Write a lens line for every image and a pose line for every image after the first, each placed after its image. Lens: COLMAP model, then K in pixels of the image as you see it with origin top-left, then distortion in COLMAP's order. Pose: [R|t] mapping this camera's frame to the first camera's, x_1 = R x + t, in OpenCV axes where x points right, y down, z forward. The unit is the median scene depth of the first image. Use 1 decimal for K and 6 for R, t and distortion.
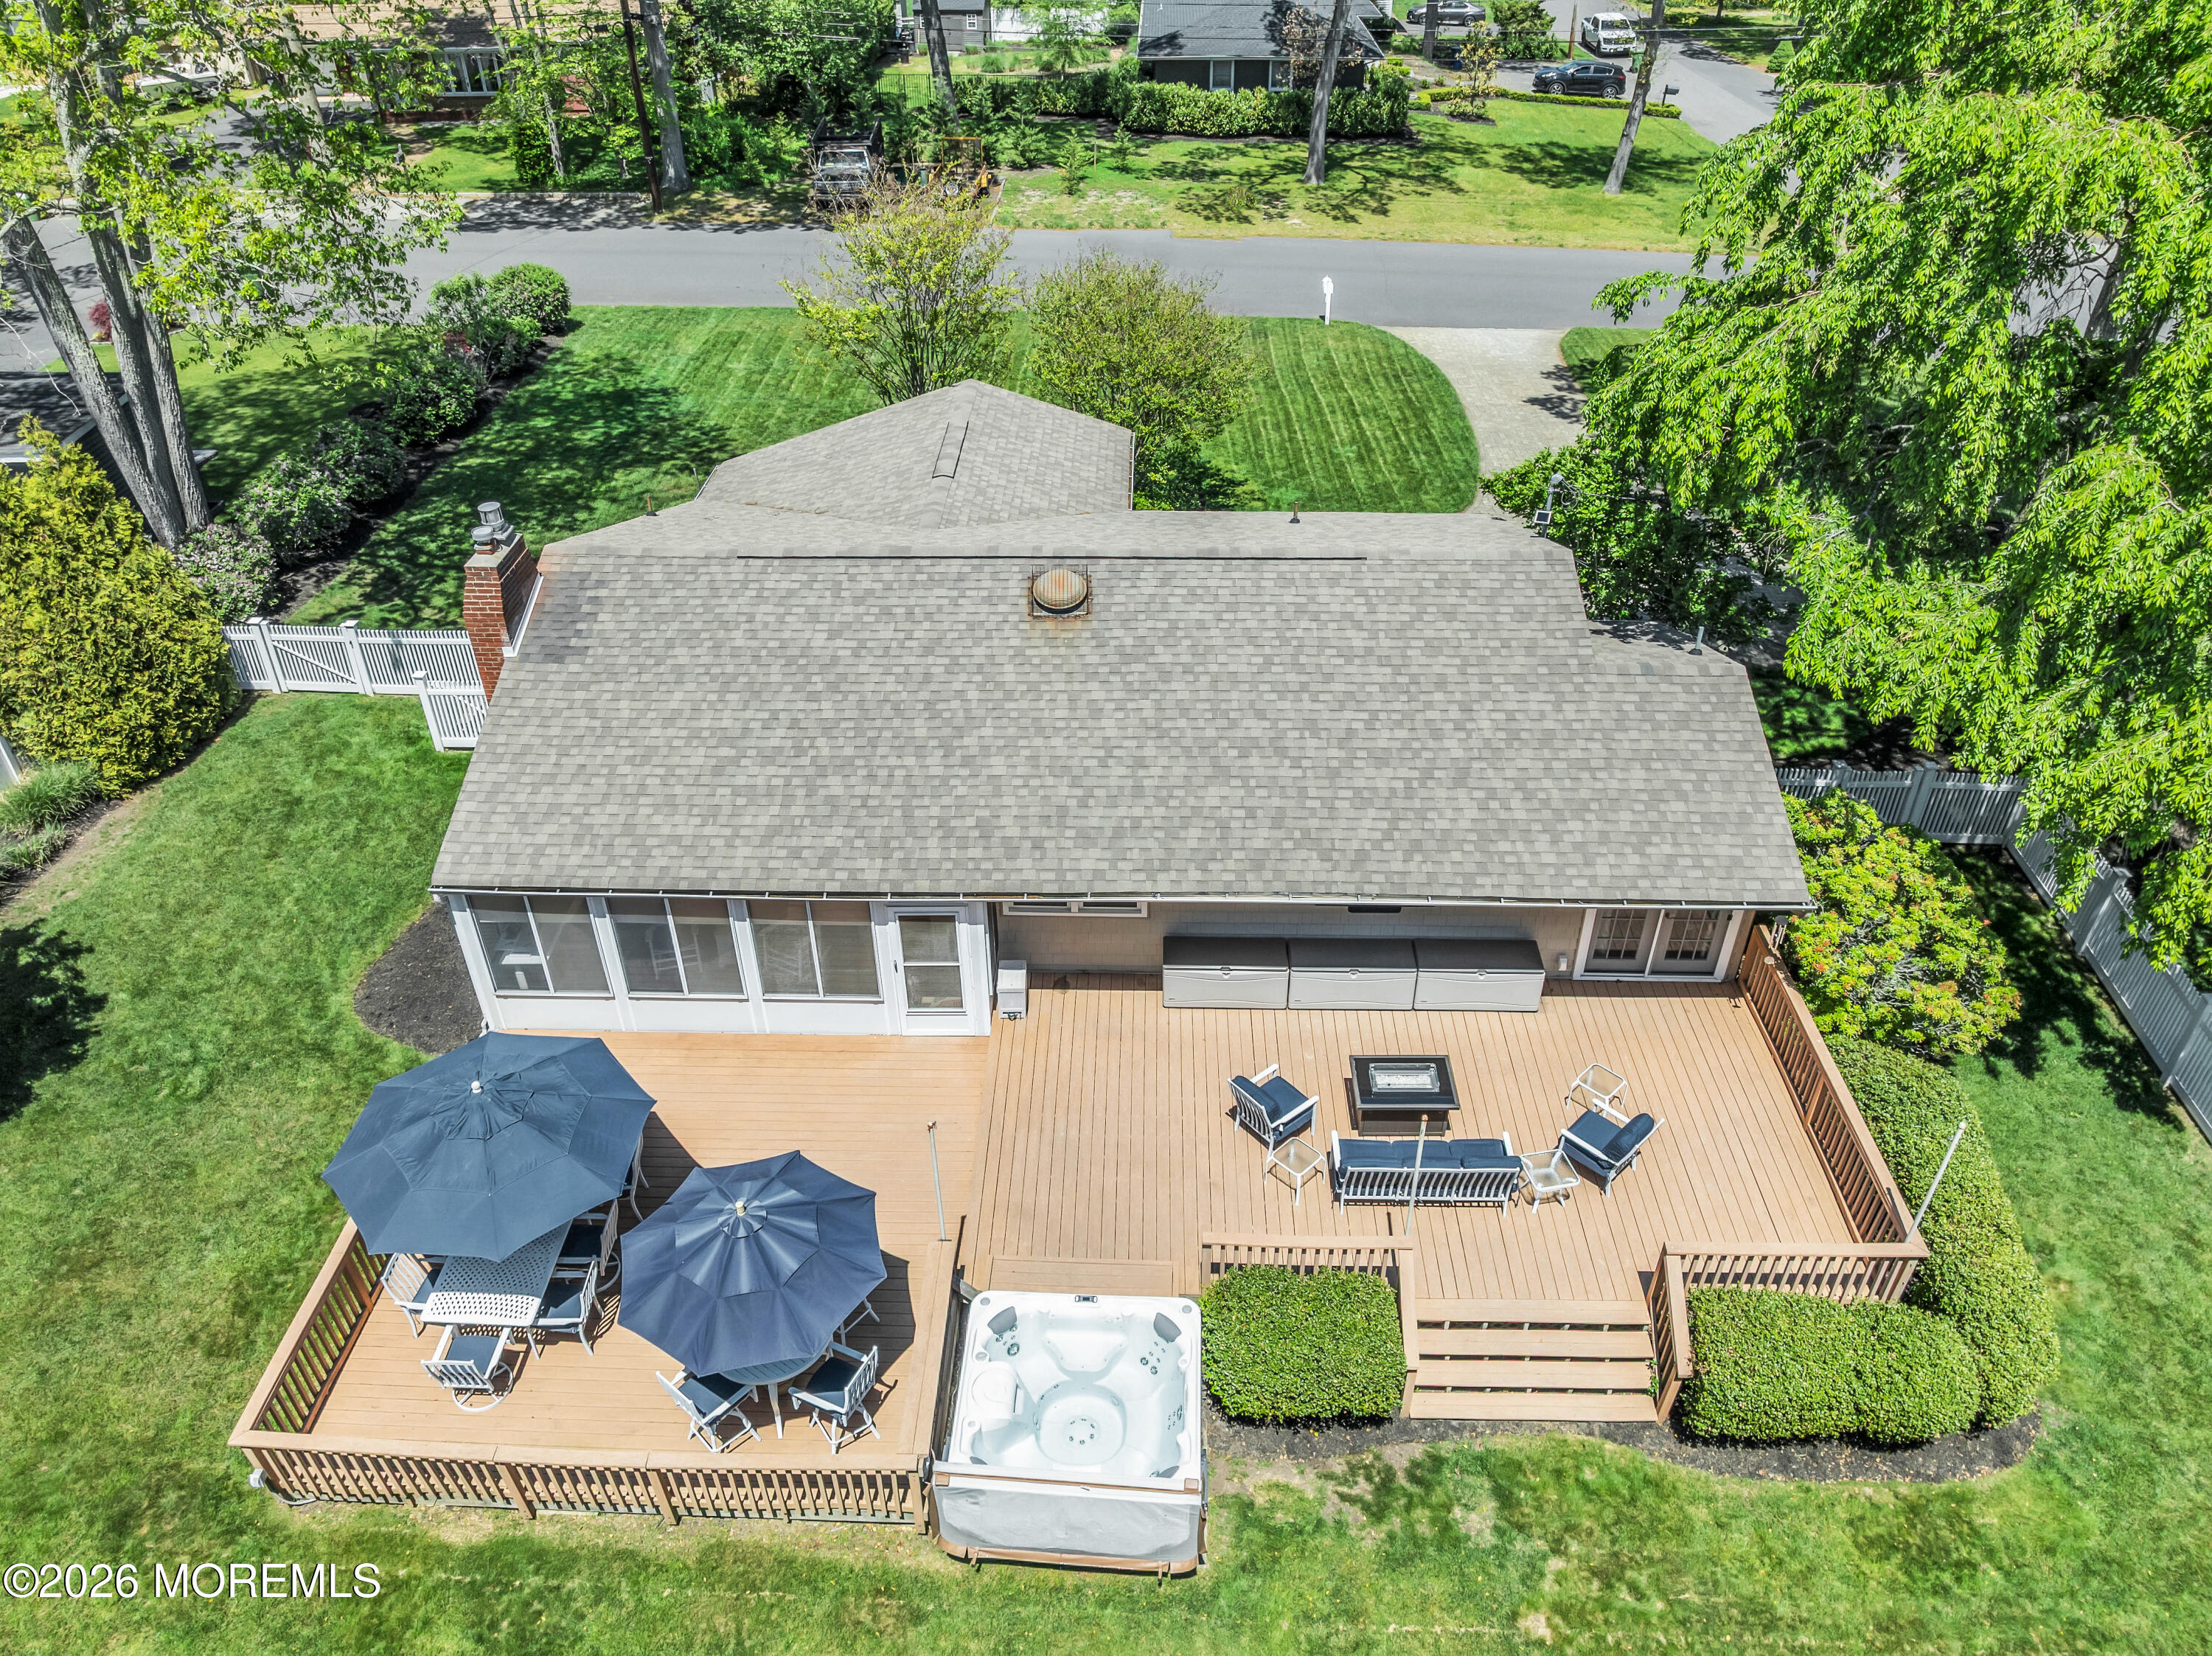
lens RADIAL K [[1538.5, 0, 1106.0], [0, 1538.5, 828.0], [0, 0, 1]] dist [-0.036733, -0.000004]
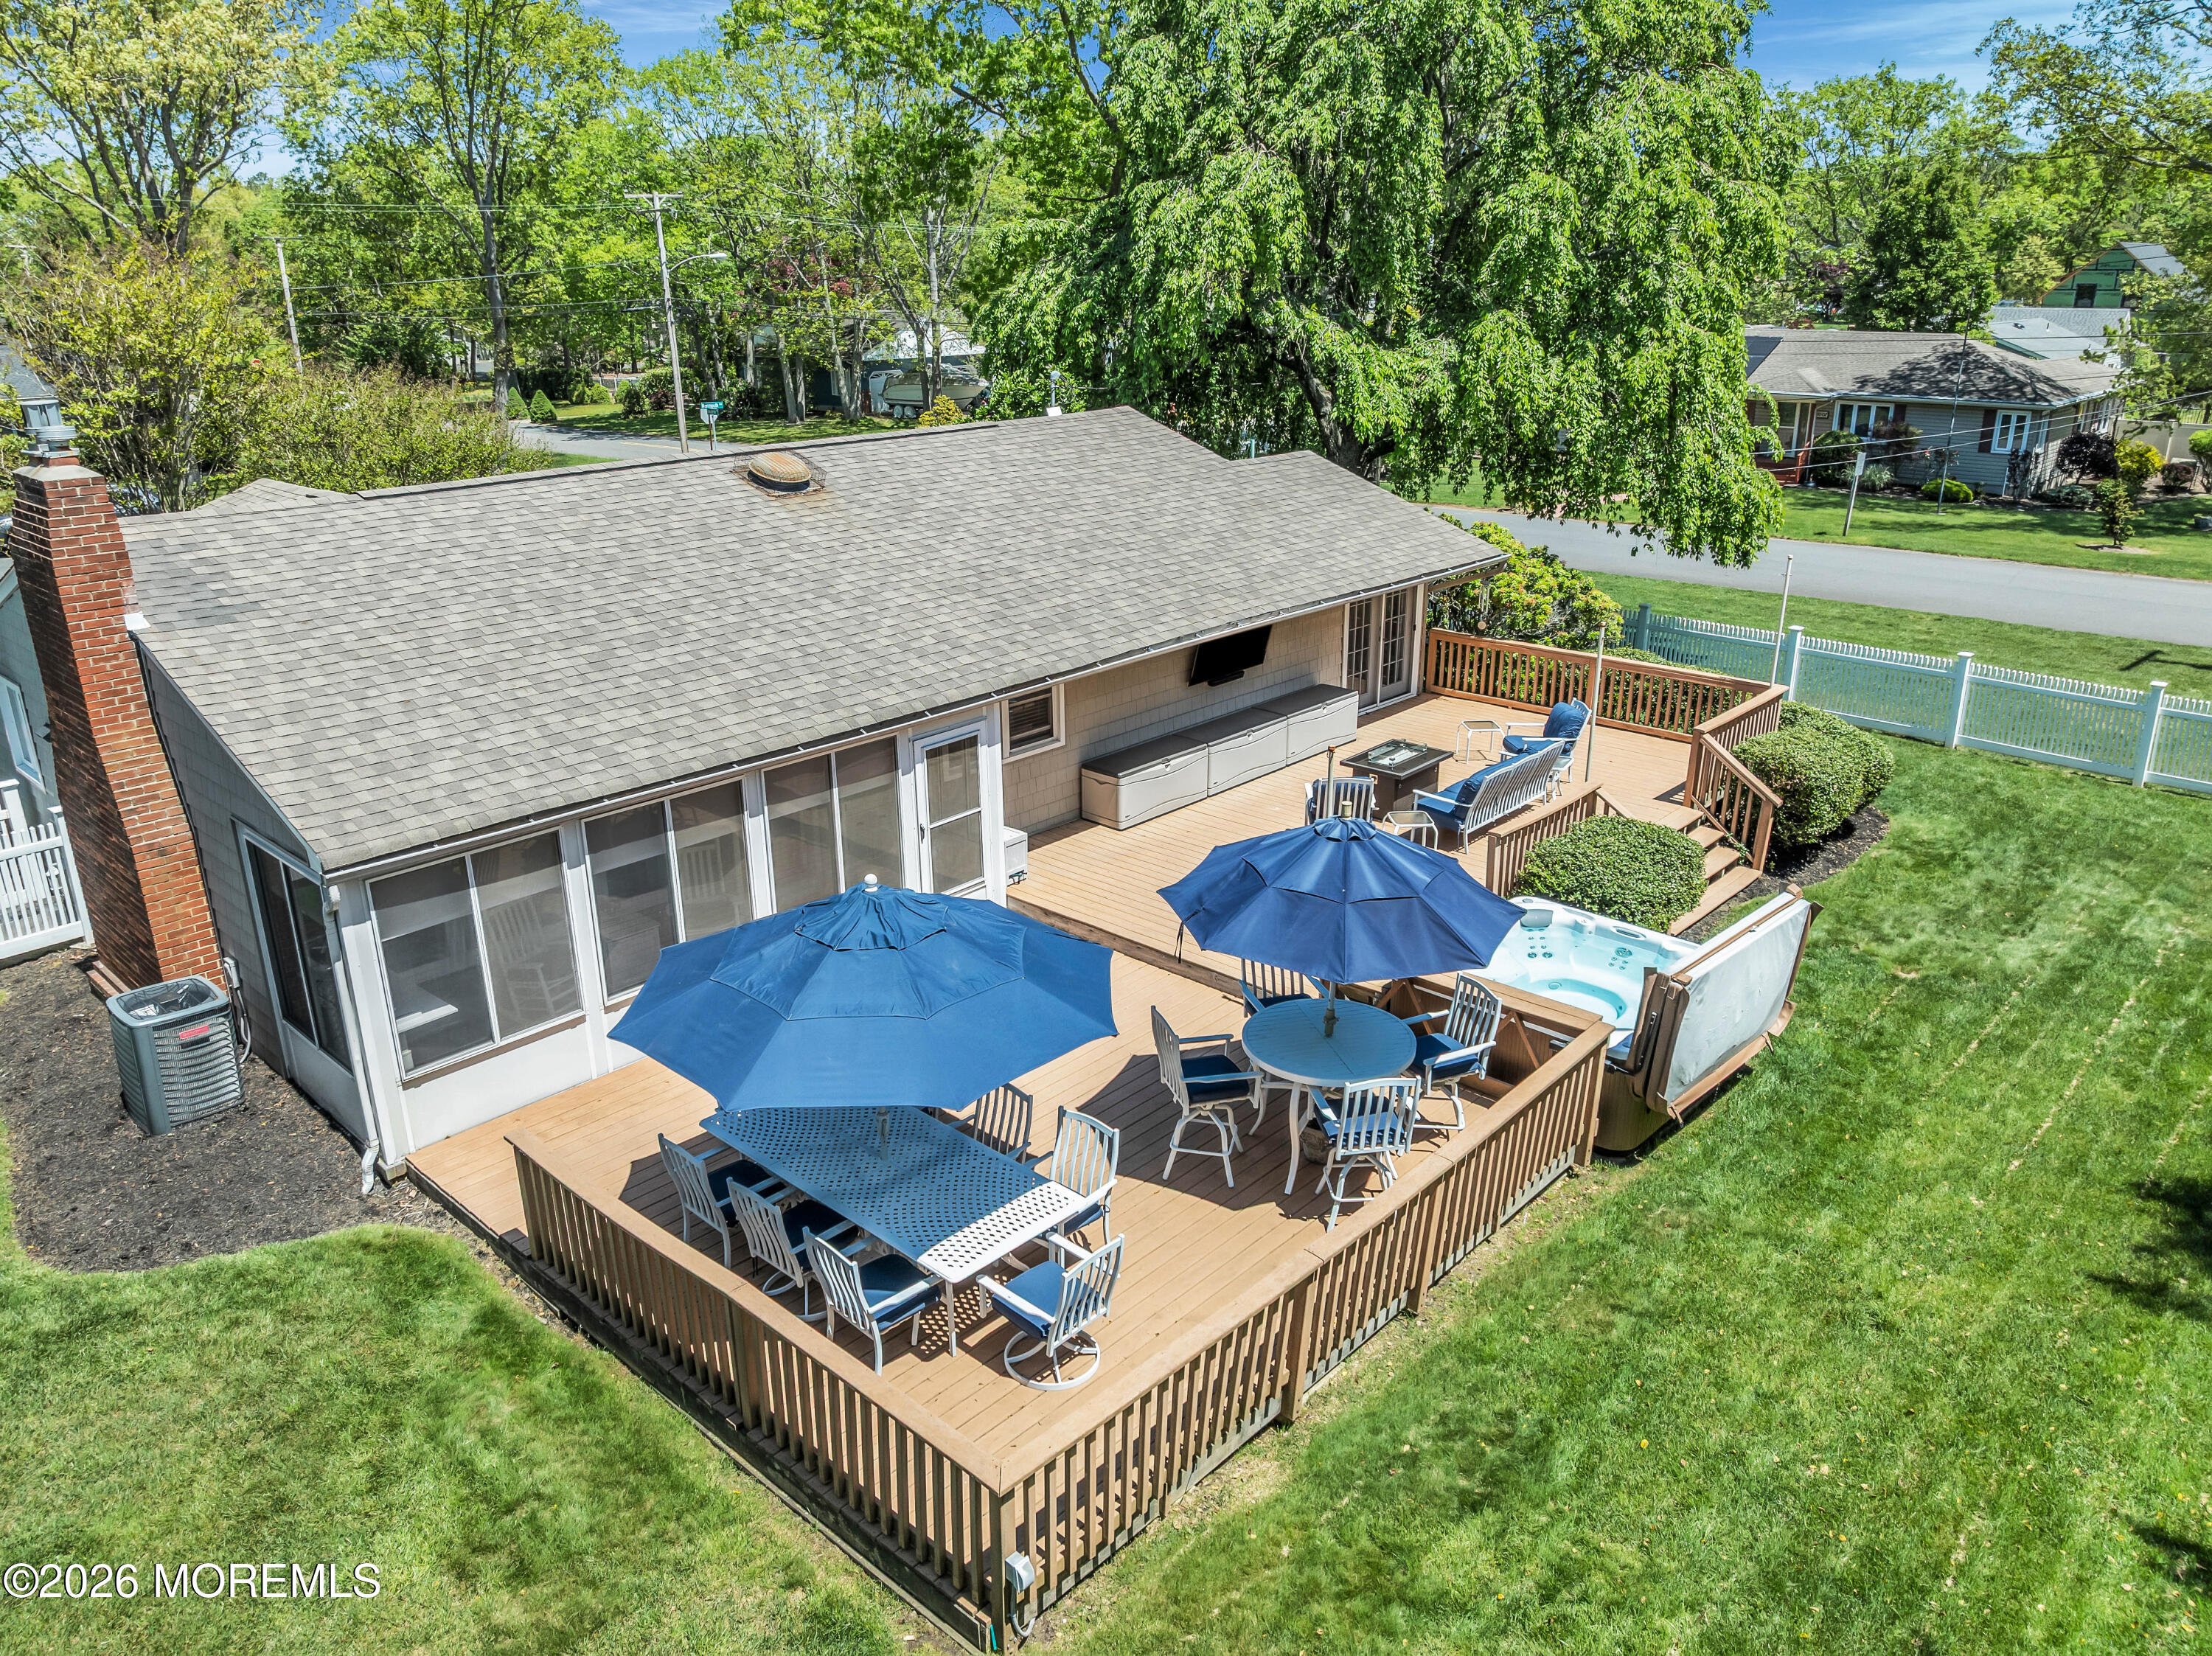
lens RADIAL K [[1567.1, 0, 1106.9], [0, 1567.1, 864.0], [0, 0, 1]] dist [-0.028715, -0.001476]
pose [[0.654866, -0.268286, 0.706522, -0.655680], [0.430460, 0.900813, -0.056924, 0.194113], [-0.621172, 0.341408, 0.705398, 0.390615]]
